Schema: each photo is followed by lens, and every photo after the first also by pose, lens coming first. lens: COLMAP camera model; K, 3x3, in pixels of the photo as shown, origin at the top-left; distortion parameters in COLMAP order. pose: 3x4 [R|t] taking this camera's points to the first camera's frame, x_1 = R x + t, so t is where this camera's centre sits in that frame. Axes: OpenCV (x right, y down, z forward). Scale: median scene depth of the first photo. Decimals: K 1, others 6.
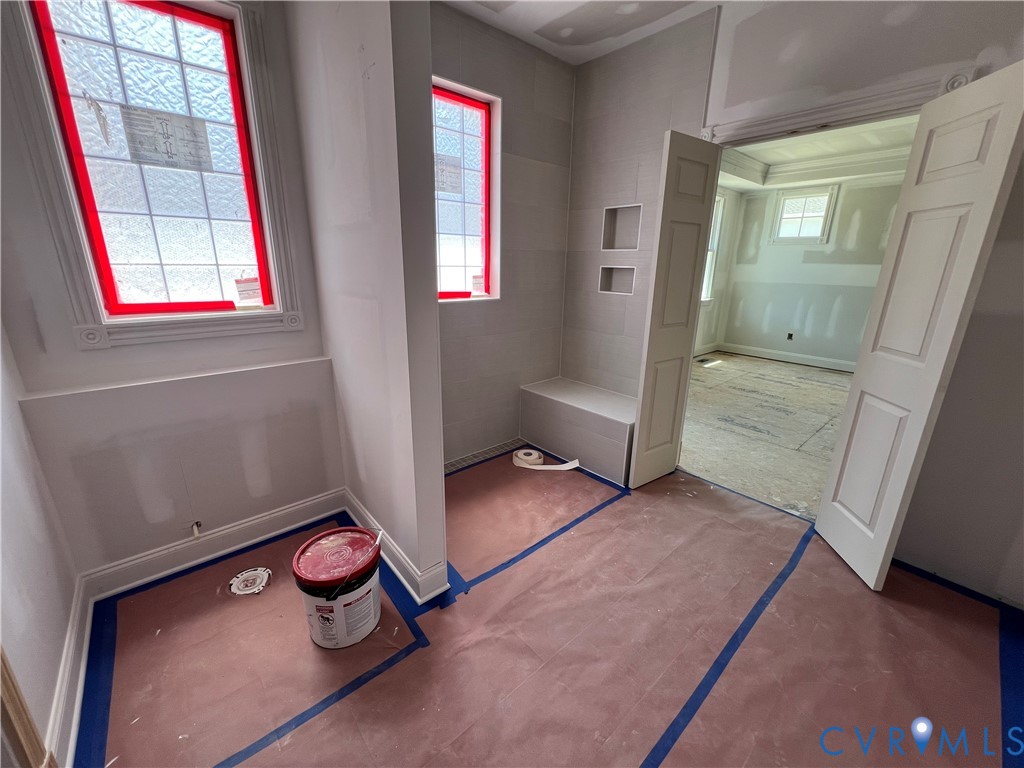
lens RADIAL K [[410.1, 0, 510.7], [0, 410.1, 381.6], [0, 0, 1]] dist [-0.002174, 0.000281]
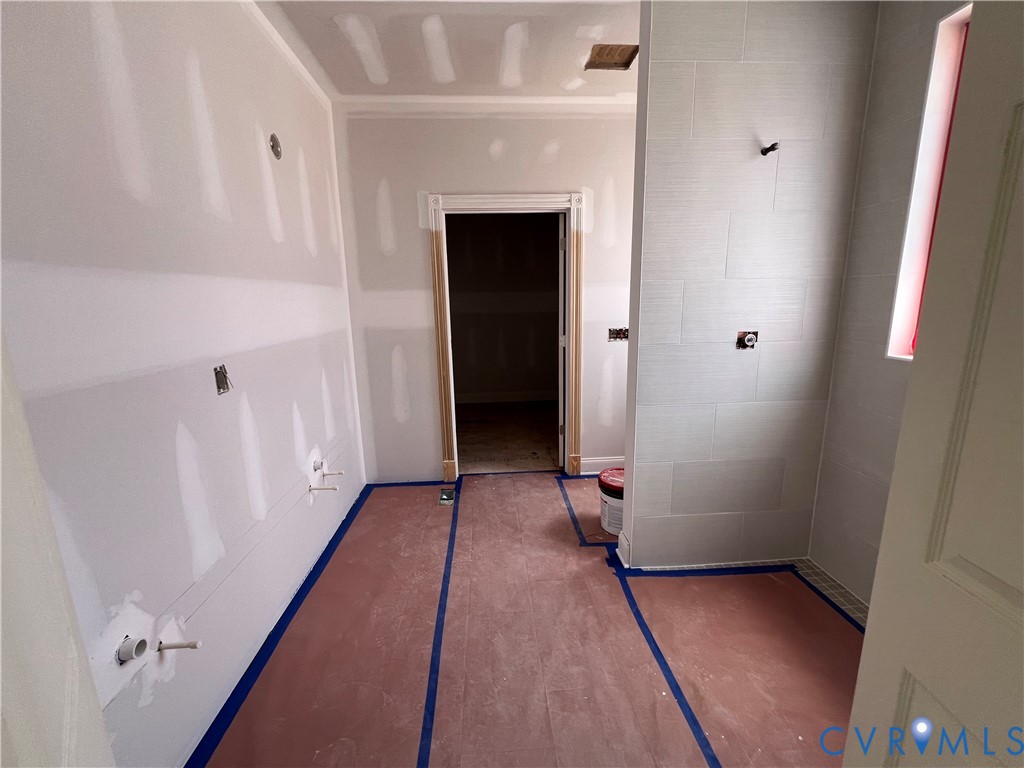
lens RADIAL K [[410.1, 0, 510.7], [0, 410.1, 381.6], [0, 0, 1]] dist [-0.002174, 0.000281]
pose [[-0.604998, 0.153949, -0.781202, 0.567418], [-0.209194, 0.915929, 0.342508, -0.210151], [0.768255, 0.370640, -0.521930, 0.732380]]
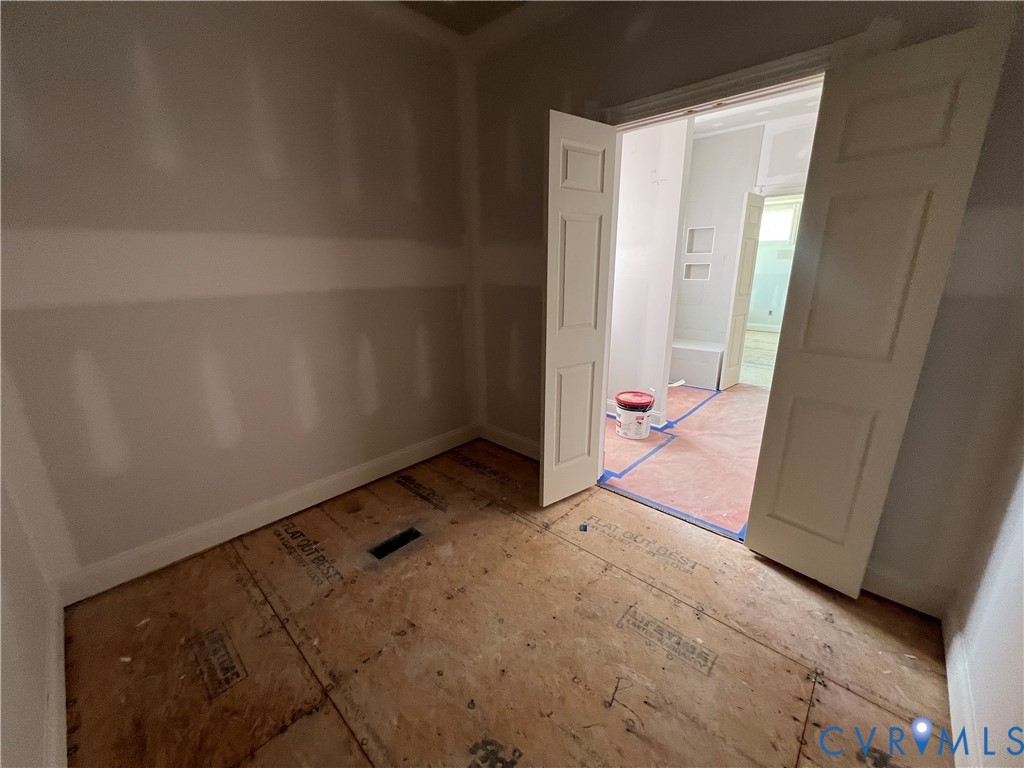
lens RADIAL K [[409.0, 0, 510.7], [0, 409.0, 381.4], [0, 0, 1]] dist [-0.002594, 0.000394]
pose [[0.993979, -0.052107, 0.096388, -0.688479], [0.052804, 0.998594, -0.004697, 0.166828], [-0.096008, 0.009759, 0.995333, -0.583472]]
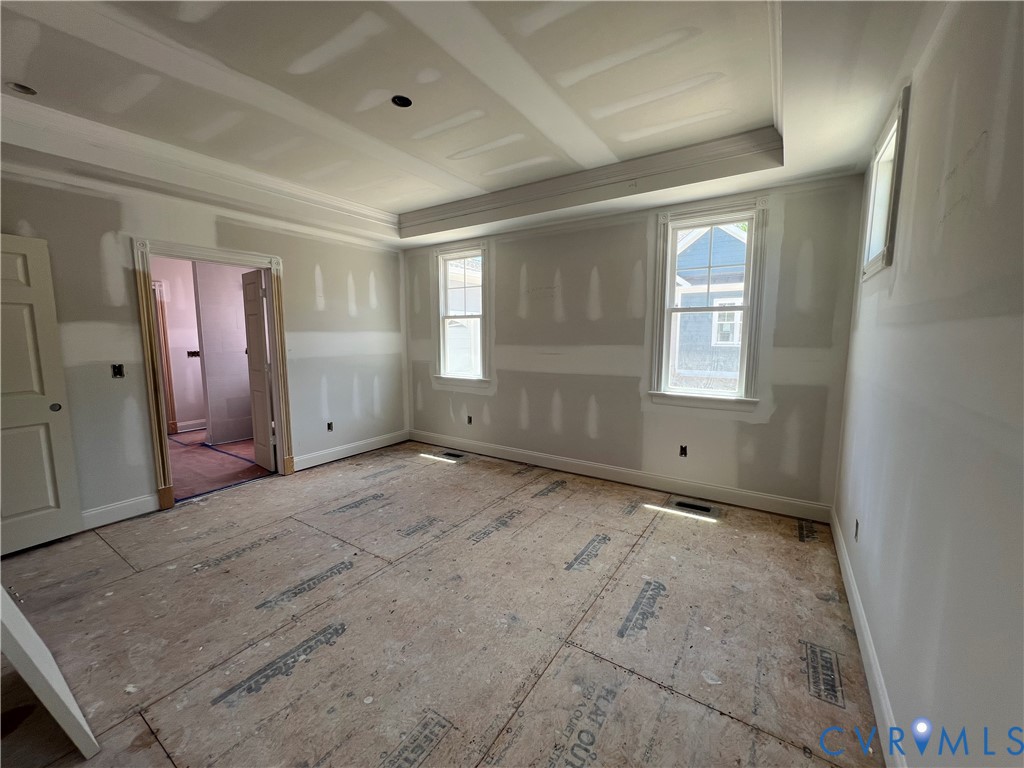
lens RADIAL K [[410.1, 0, 510.7], [0, 410.1, 381.6], [0, 0, 1]] dist [-0.002174, 0.000281]
pose [[0.265502, 0.092557, -0.959657, 1.954924], [-0.263334, 0.964494, 0.020168, -0.340050], [0.927450, 0.247355, 0.280449, 1.268899]]
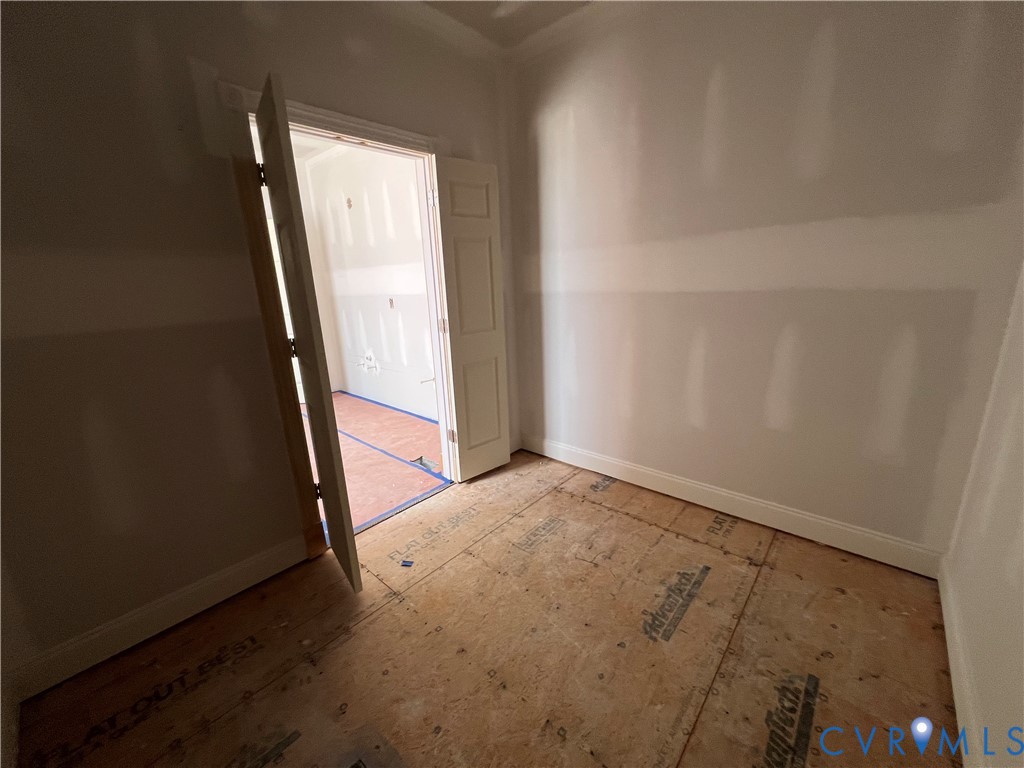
lens RADIAL K [[409.0, 0, 510.7], [0, 409.0, 381.4], [0, 0, 1]] dist [-0.002594, 0.000394]
pose [[-0.130023, -0.256653, 0.957718, -1.116696], [0.313607, 0.905684, 0.285285, 0.012764], [-0.940609, 0.337441, -0.037271, -0.072311]]
